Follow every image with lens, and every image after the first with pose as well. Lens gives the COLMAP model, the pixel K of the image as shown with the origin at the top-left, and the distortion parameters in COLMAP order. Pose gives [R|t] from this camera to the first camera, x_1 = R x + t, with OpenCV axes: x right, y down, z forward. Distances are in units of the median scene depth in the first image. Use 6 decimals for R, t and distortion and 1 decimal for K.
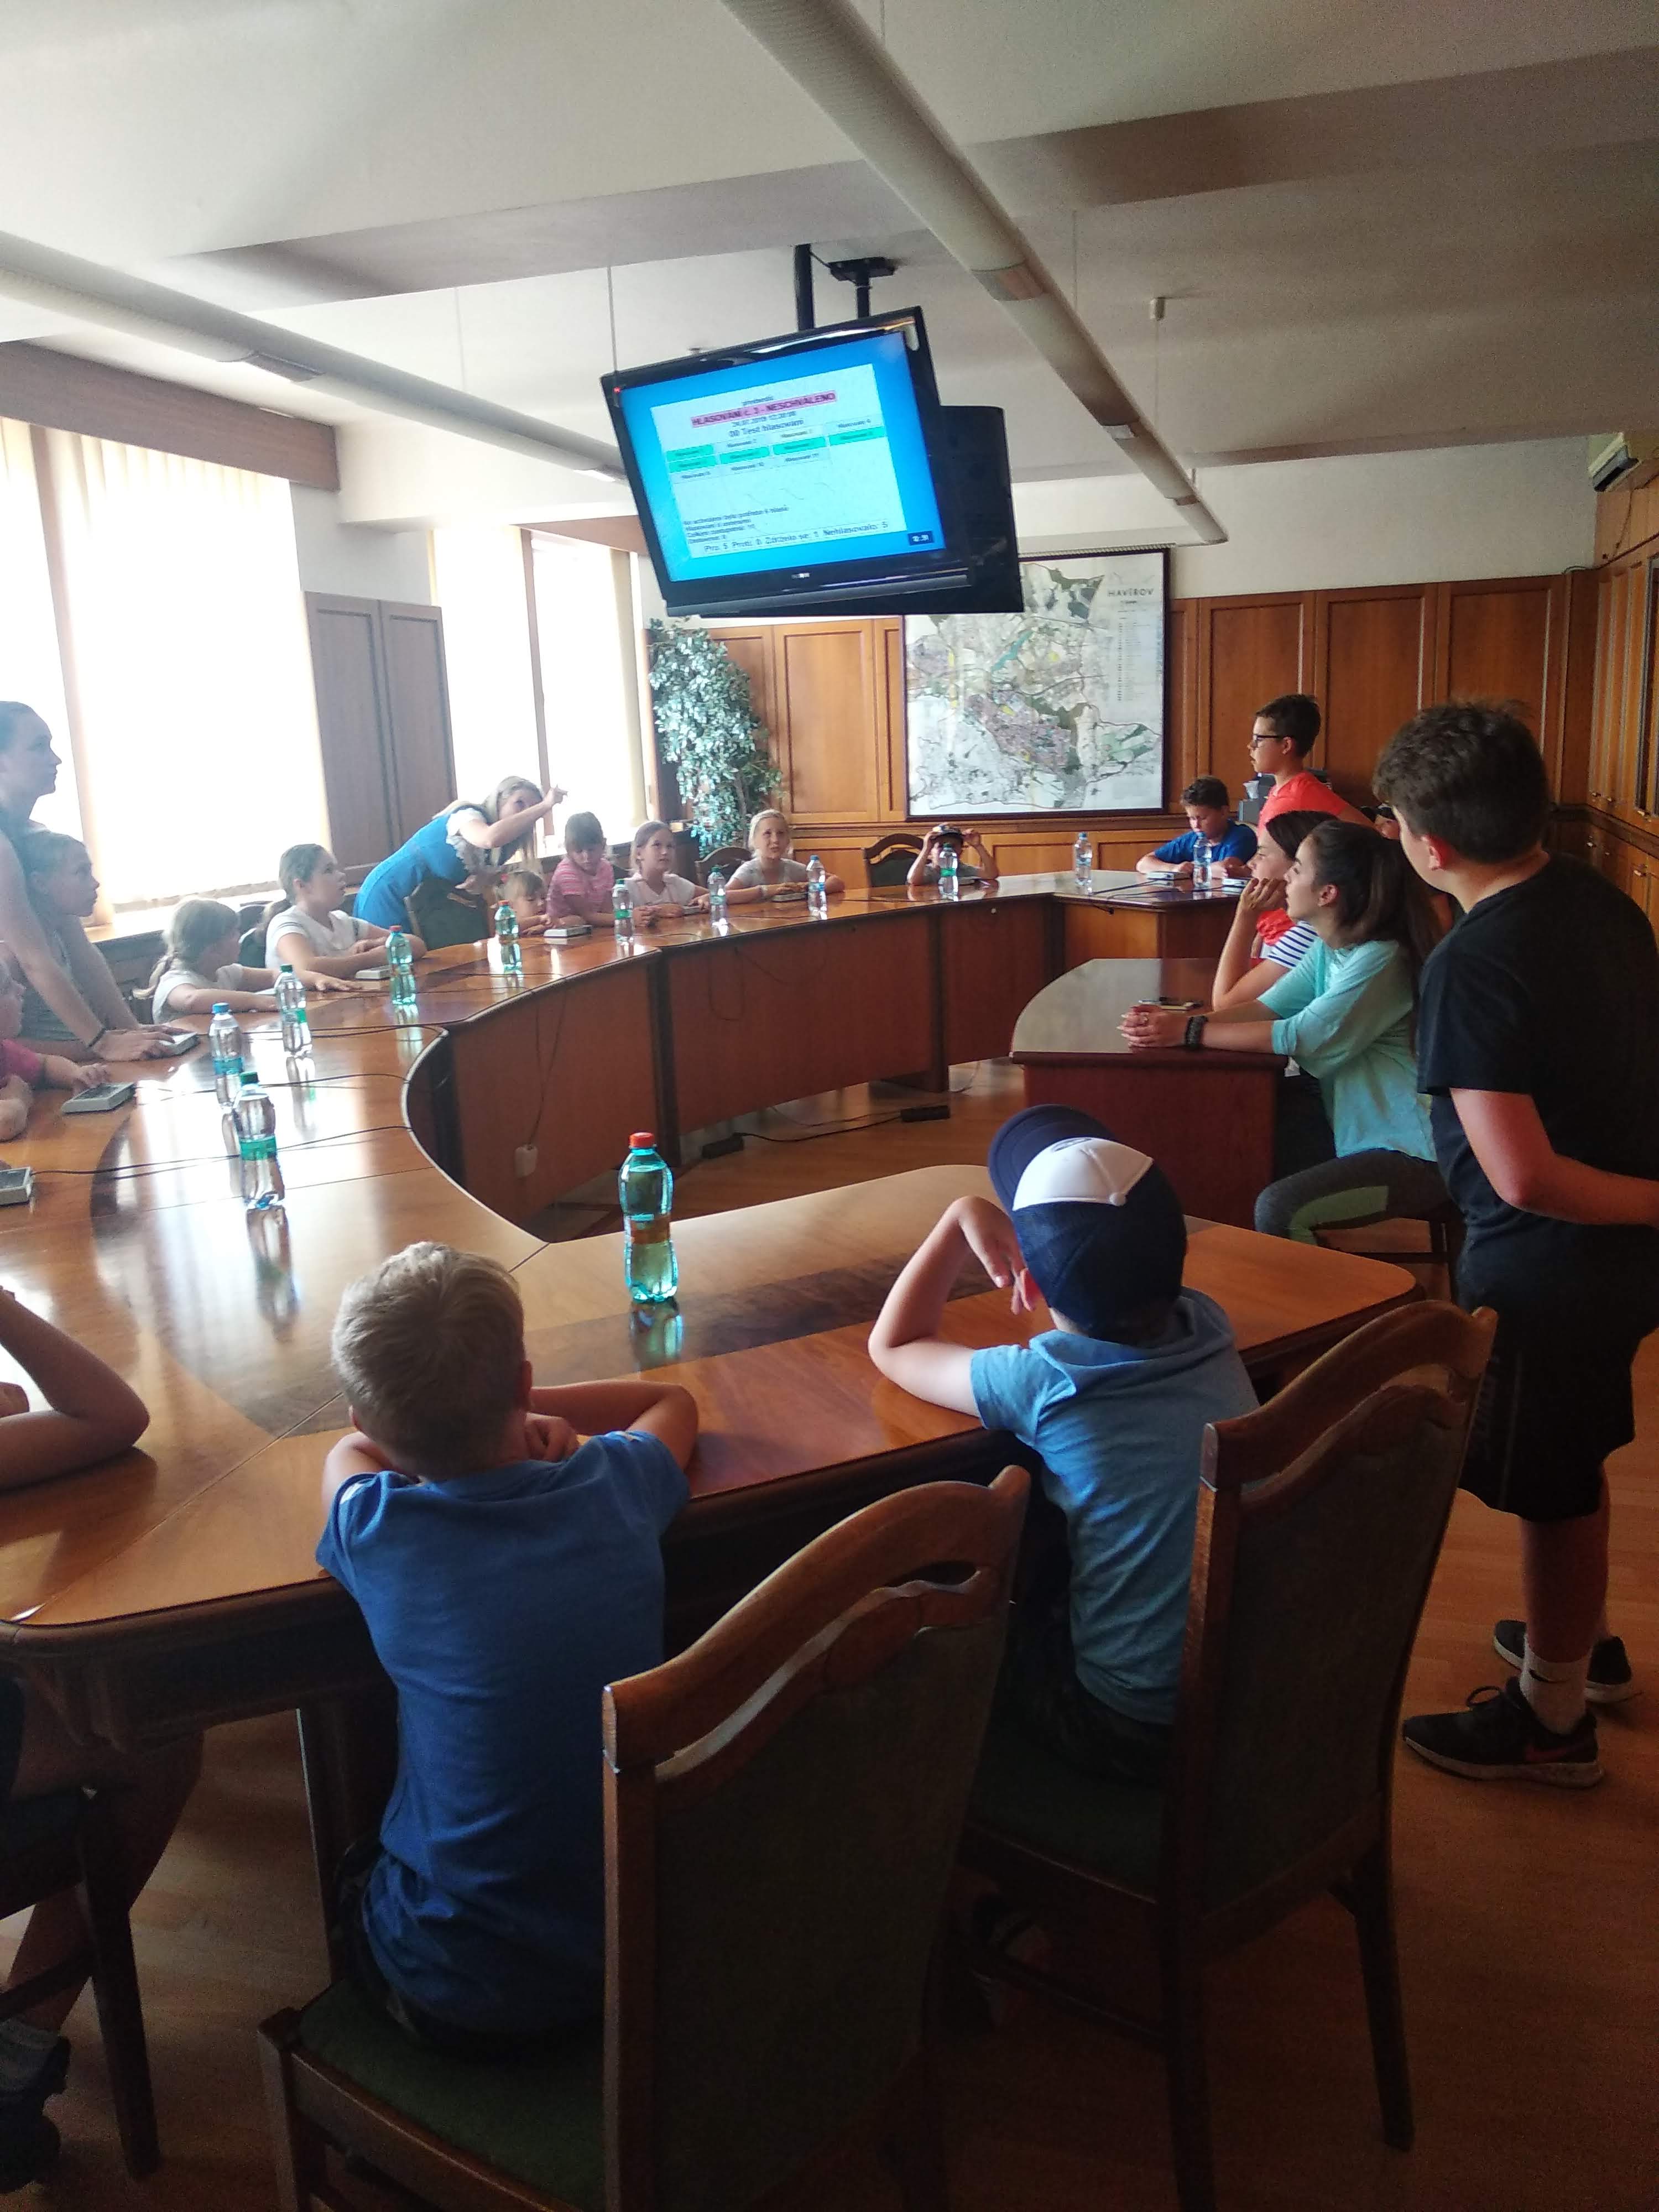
lens RADIAL K [[1707.2, 0, 819.2], [0, 1707.2, 1099.2], [0, 0, 1]] dist [0.038726, -0.064264]
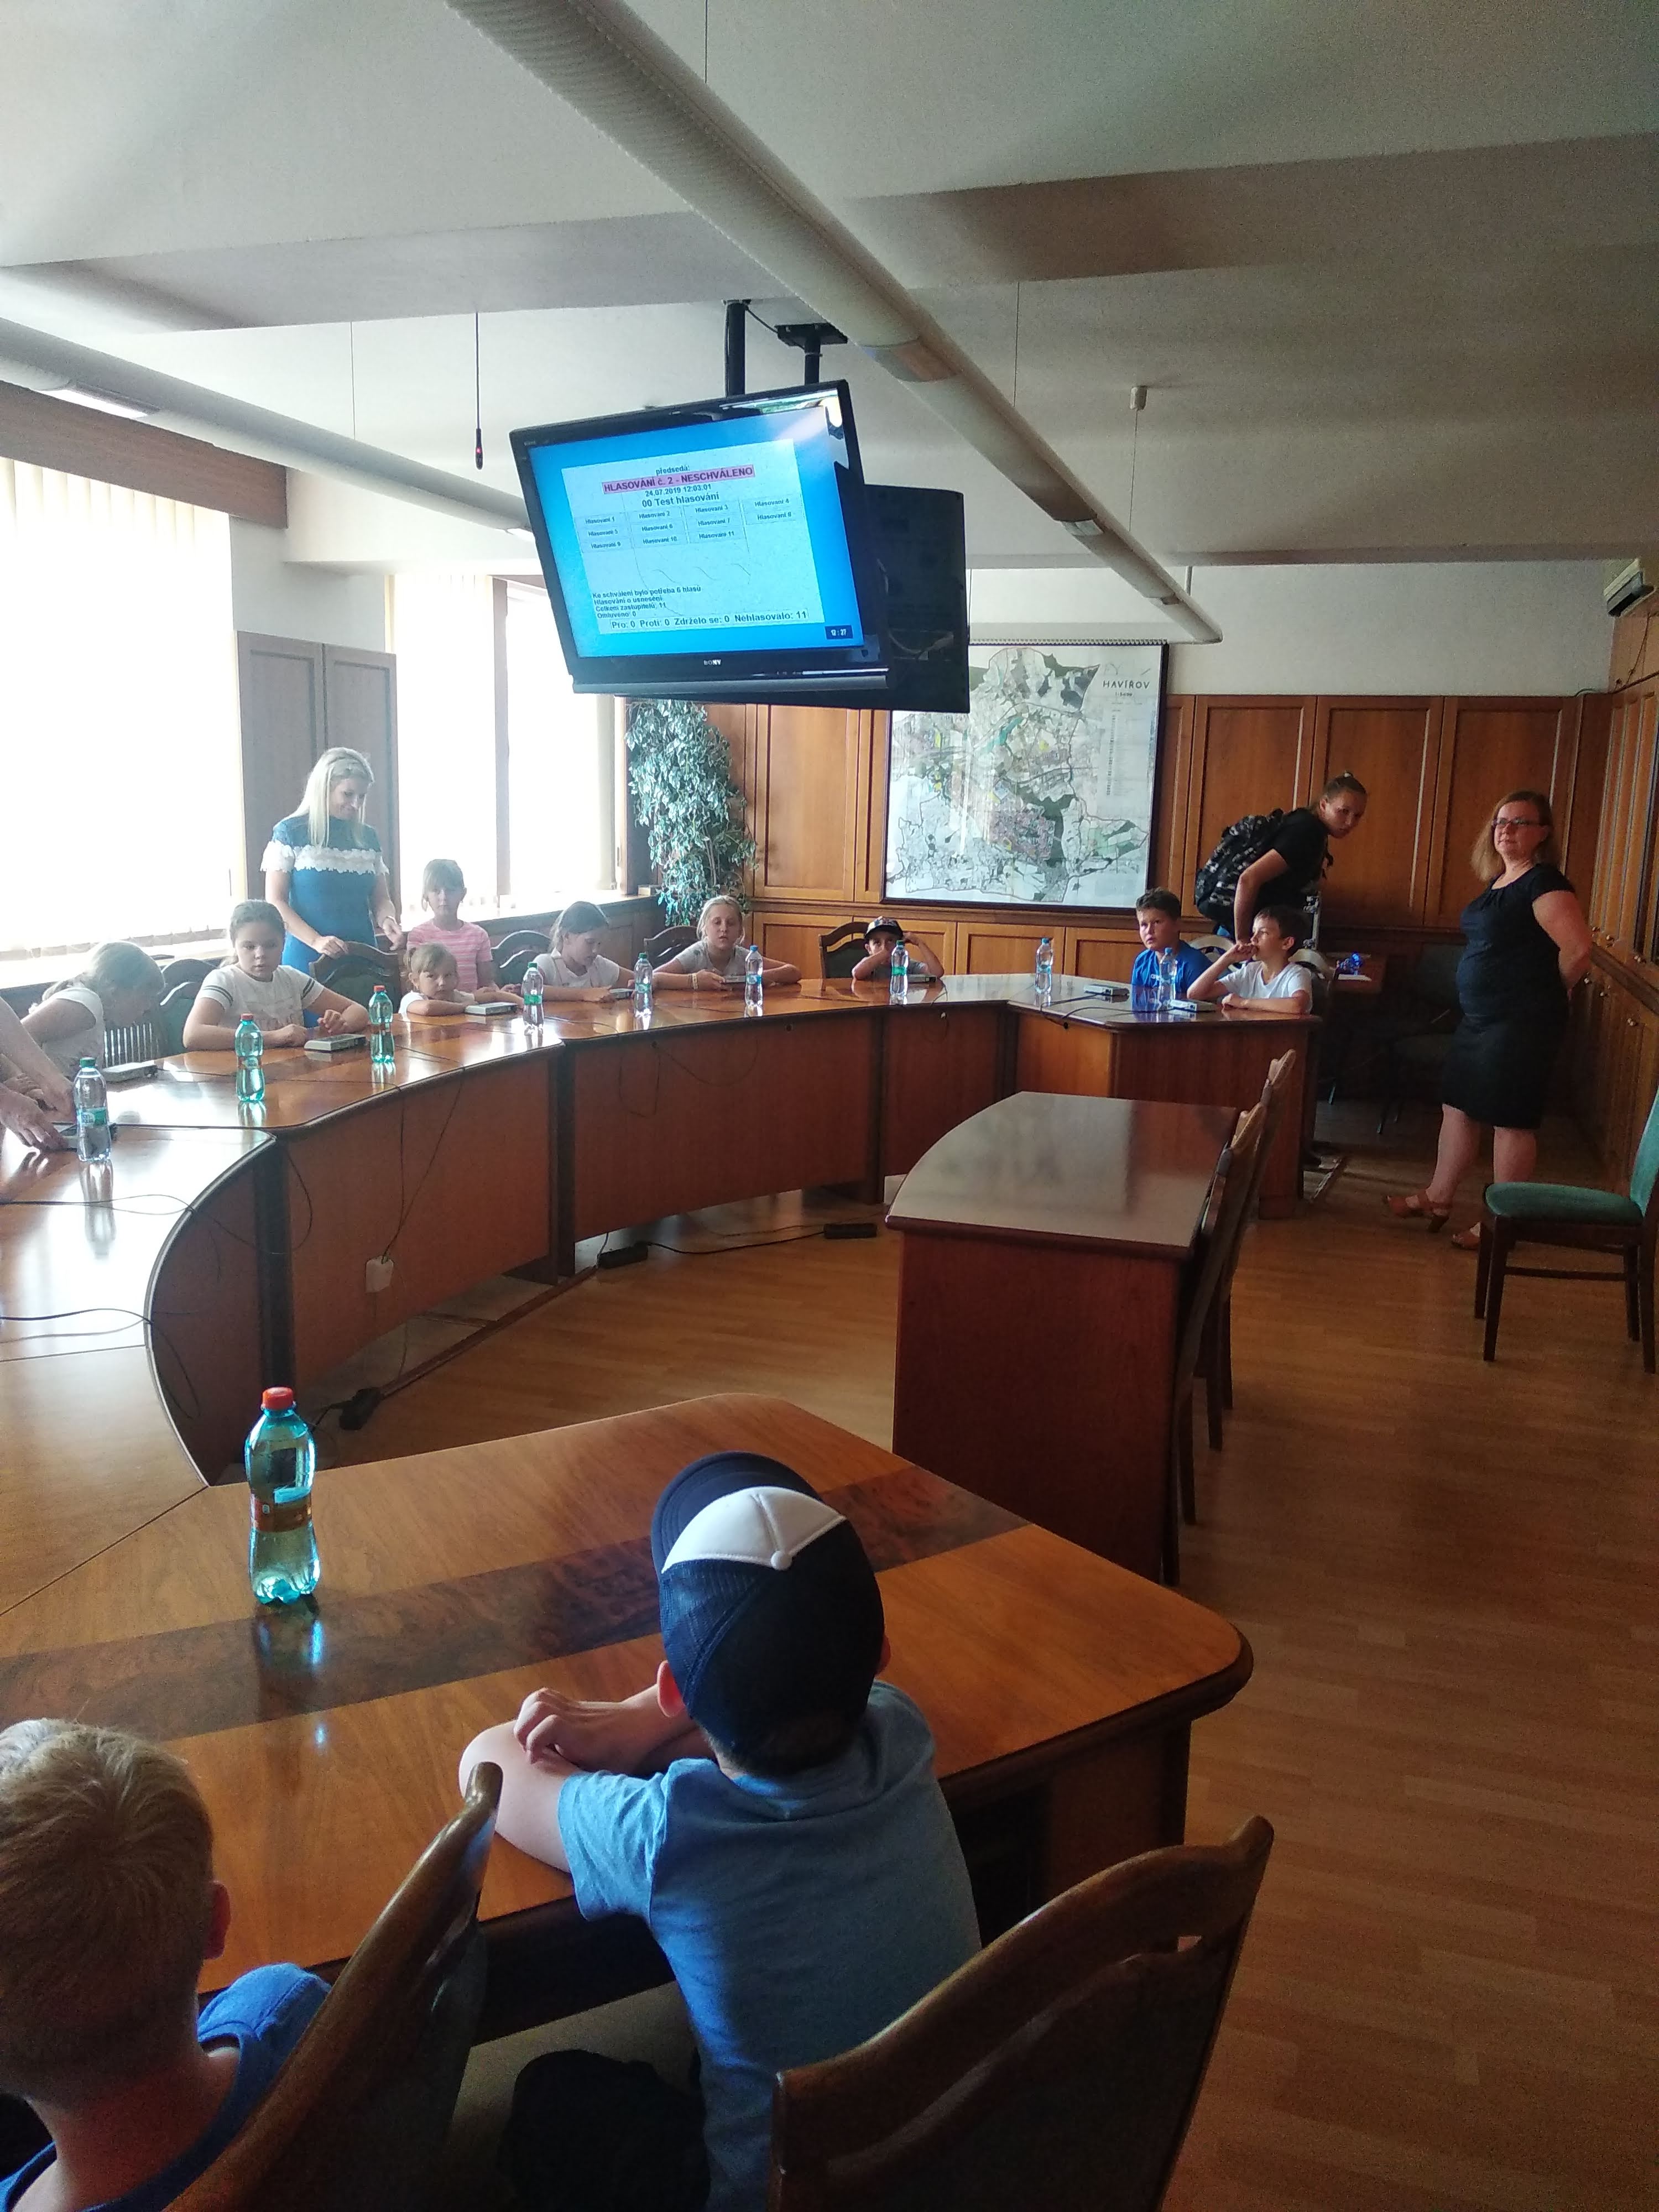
lens RADIAL K [[1686.5, 0, 817.3], [0, 1686.5, 1095.2], [0, 0, 1]] dist [0.075134, -0.160985]
pose [[0.997508, 0.069737, -0.010750, 0.041381], [-0.070008, 0.997170, -0.027387, -0.032429], [0.008810, 0.028071, 0.999567, 0.062122]]
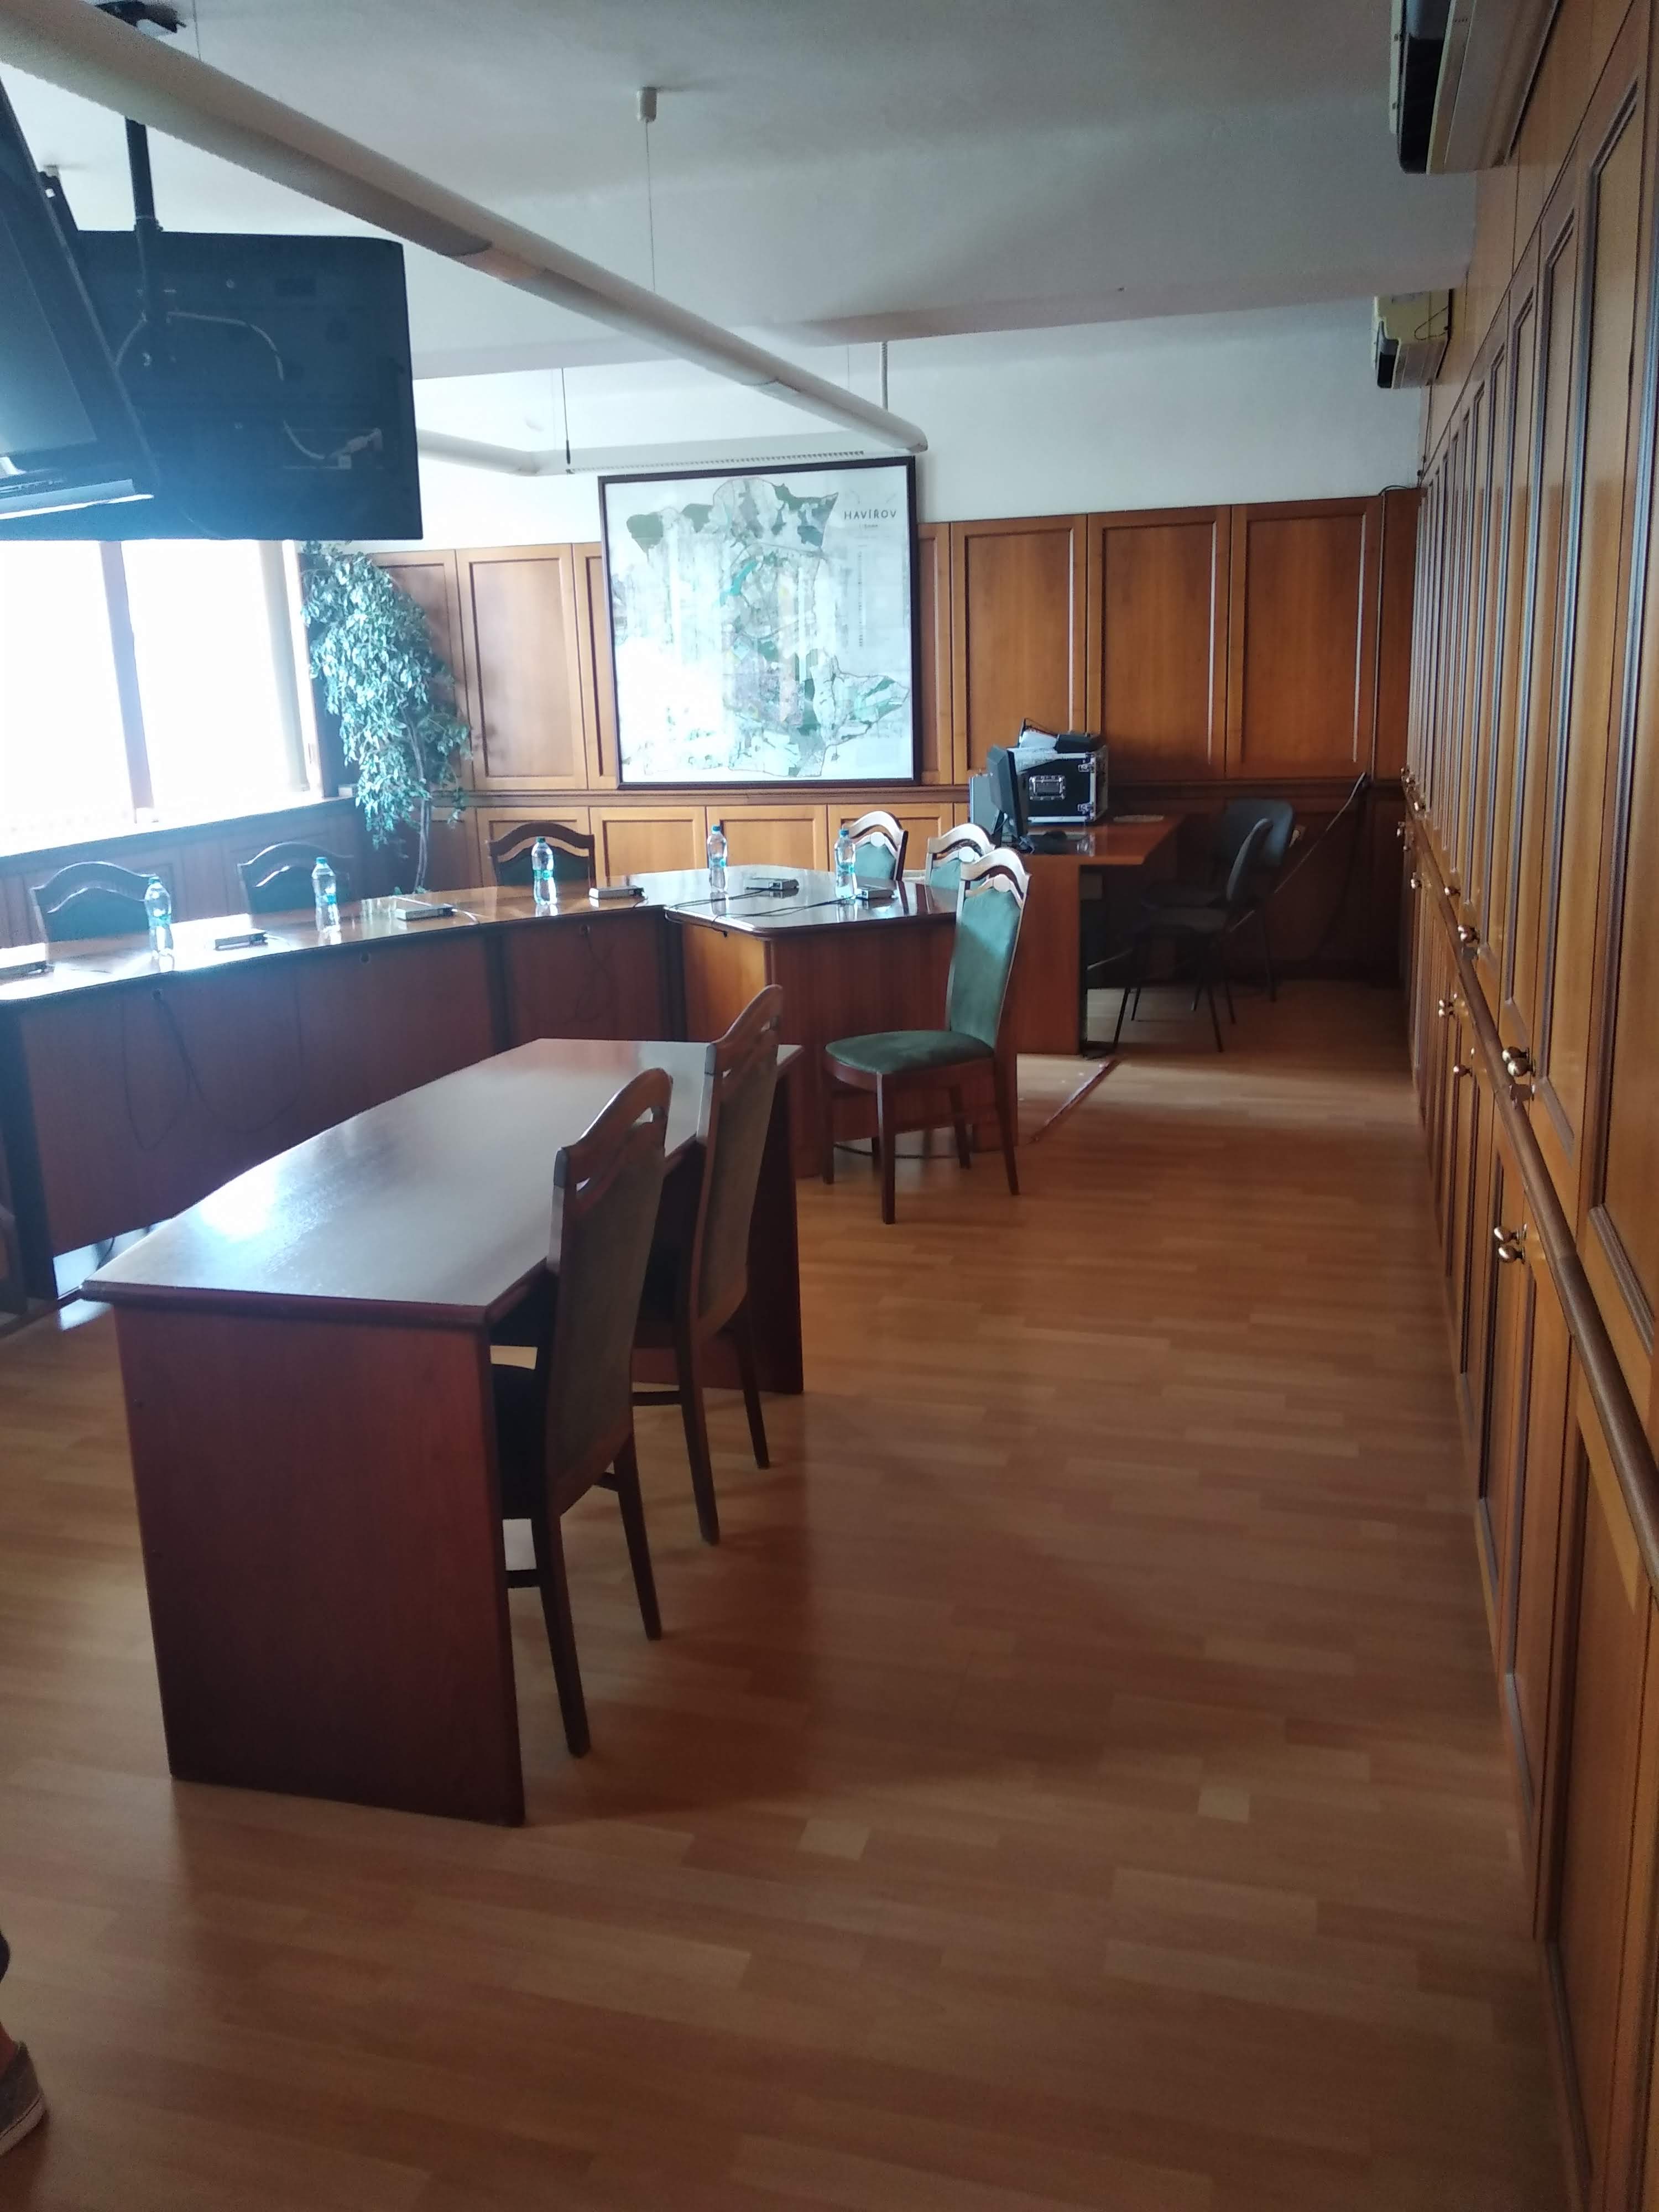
lens RADIAL K [[1723.2, 0, 821.2], [0, 1723.2, 1066.1], [0, 0, 1]] dist [0.073317, -0.170389]
pose [[0.999956, 0.006494, 0.006829, 0.183158], [-0.006635, 0.999760, 0.020885, -0.058199], [-0.006691, -0.020929, 0.999759, 0.196907]]
